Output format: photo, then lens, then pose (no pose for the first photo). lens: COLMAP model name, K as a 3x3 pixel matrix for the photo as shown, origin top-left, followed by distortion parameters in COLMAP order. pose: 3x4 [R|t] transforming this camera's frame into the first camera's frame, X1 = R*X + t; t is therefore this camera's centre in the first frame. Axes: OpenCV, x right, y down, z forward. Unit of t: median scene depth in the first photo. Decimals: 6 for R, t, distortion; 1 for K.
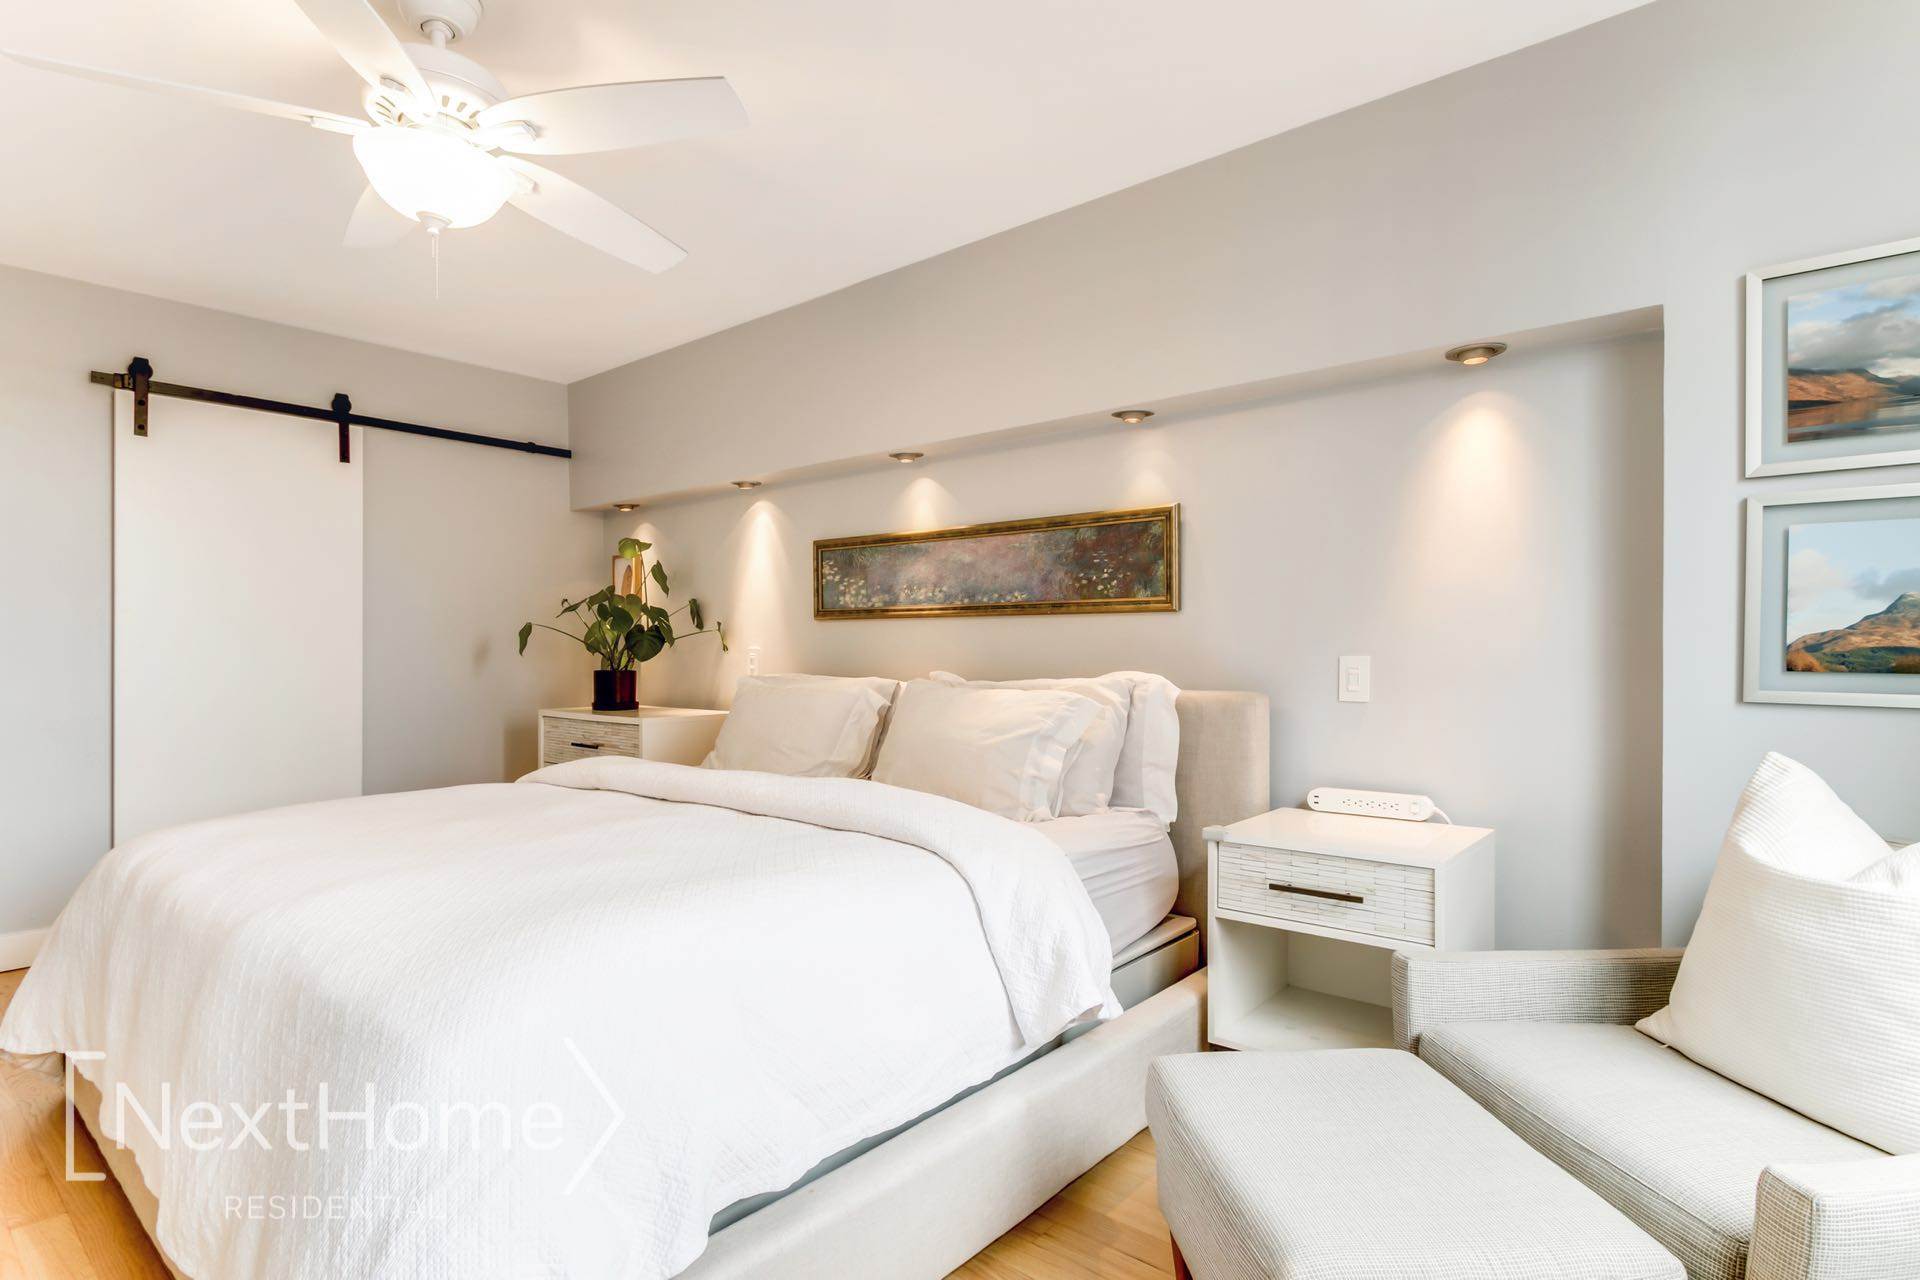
lens RADIAL K [[1012.1, 0, 929.5], [0, 1012.1, 647.5], [0, 0, 1]] dist [0.000509, 0.000591]
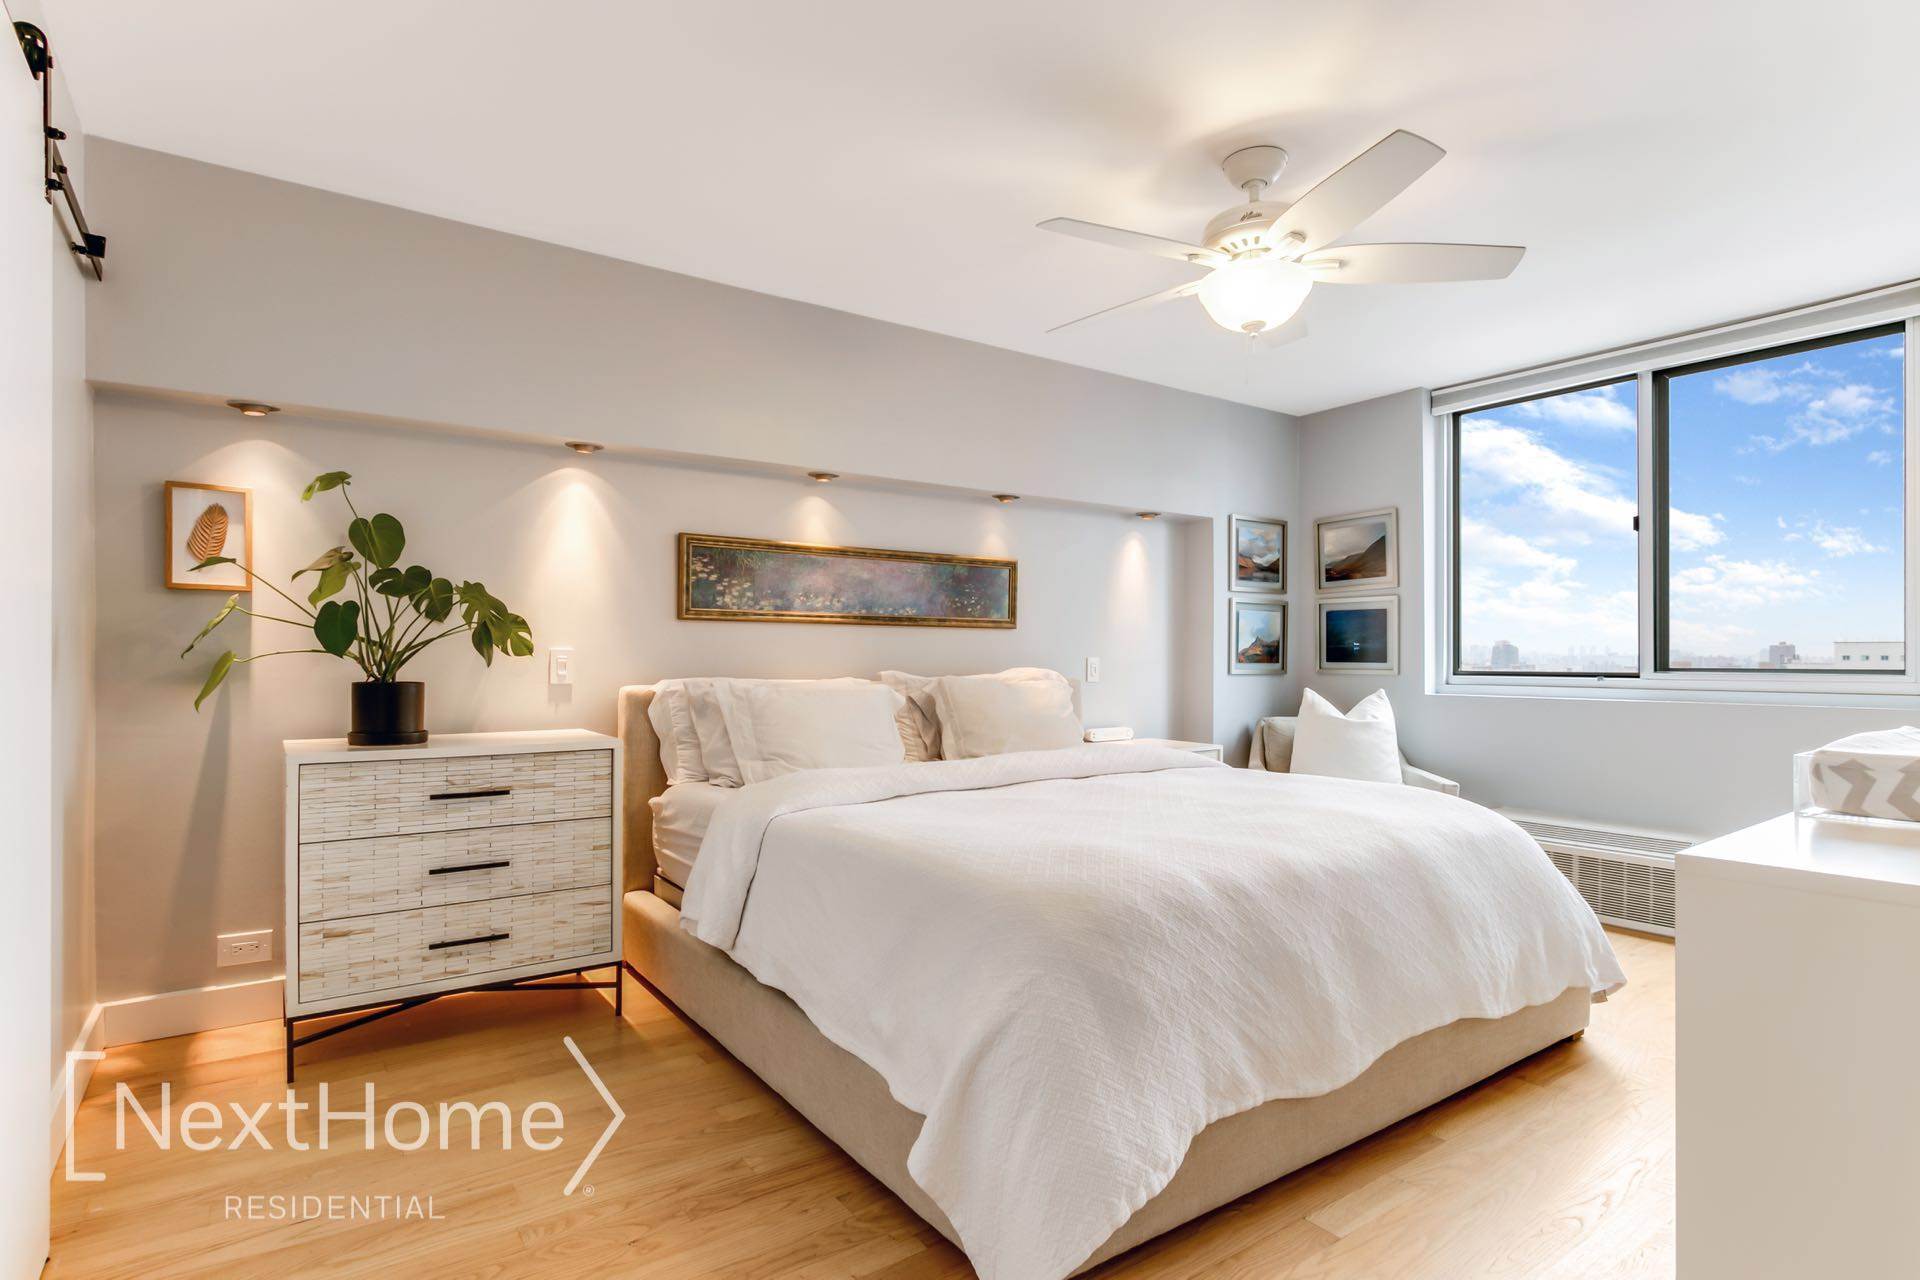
lens RADIAL K [[1012.1, 0, 929.5], [0, 1012.1, 647.5], [0, 0, 1]] dist [0.000509, 0.000591]
pose [[0.213931, 0.009114, 0.976806, -1.112552], [-0.005558, 0.999952, -0.008112, 0.005306], [-0.976833, -0.003694, 0.213971, 0.675995]]
